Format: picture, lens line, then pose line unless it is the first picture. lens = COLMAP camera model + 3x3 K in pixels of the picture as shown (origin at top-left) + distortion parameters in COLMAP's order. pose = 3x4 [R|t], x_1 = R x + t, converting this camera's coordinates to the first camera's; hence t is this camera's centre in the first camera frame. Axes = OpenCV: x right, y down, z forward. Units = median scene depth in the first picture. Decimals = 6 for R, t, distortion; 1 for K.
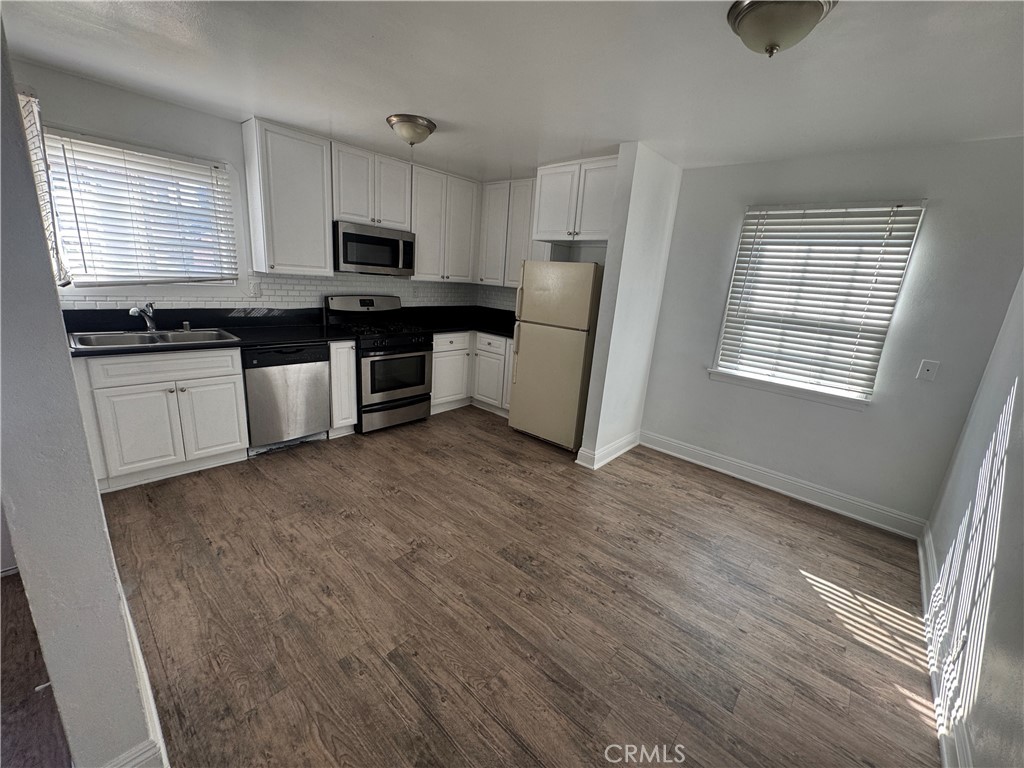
lens RADIAL K [[408.5, 0, 510.7], [0, 408.5, 386.6], [0, 0, 1]] dist [-0.000951, 0.000016]
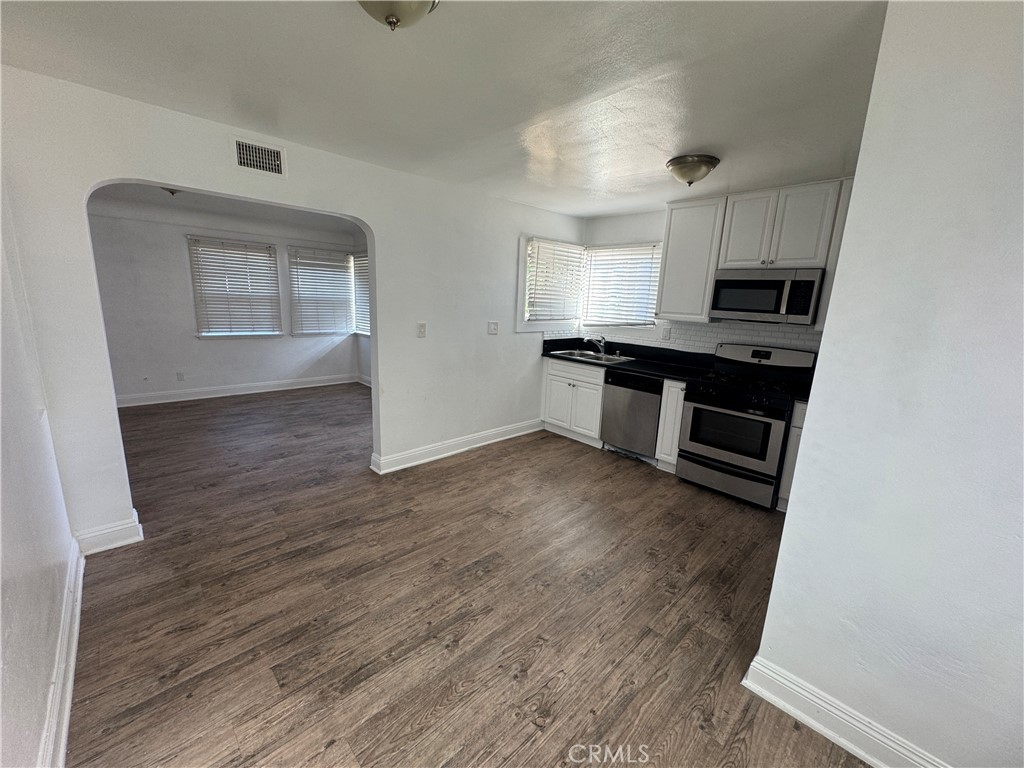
lens RADIAL K [[408.5, 0, 511.4], [0, 408.5, 384.9], [0, 0, 1]] dist [-0.000951, 0.000016]
pose [[-0.071038, 0.128983, -0.989099, 0.686890], [-0.308689, 0.940083, 0.144762, -0.126846], [0.948507, 0.315608, -0.026966, 0.648851]]
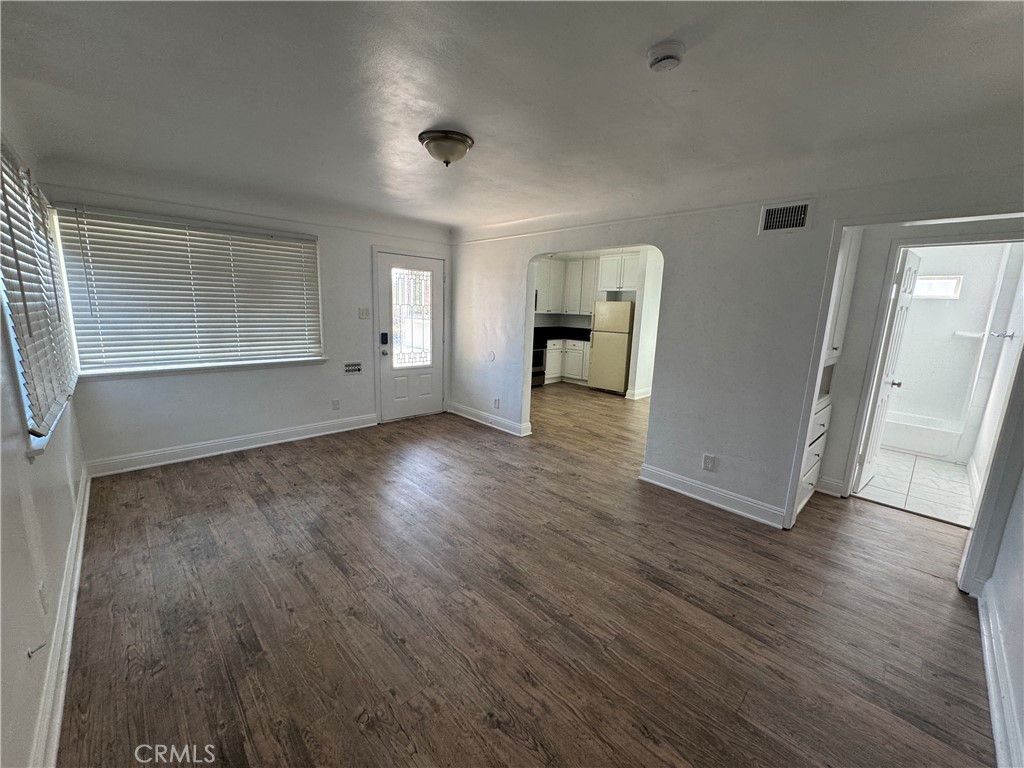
lens RADIAL K [[408.5, 0, 506.1], [0, 408.5, 381.5], [0, 0, 1]] dist [-0.000951, 0.000016]
pose [[0.995992, -0.021450, -0.086829, -0.270336], [0.013863, 0.996107, -0.087056, 0.290428], [0.088358, 0.085504, 0.992412, -1.152178]]
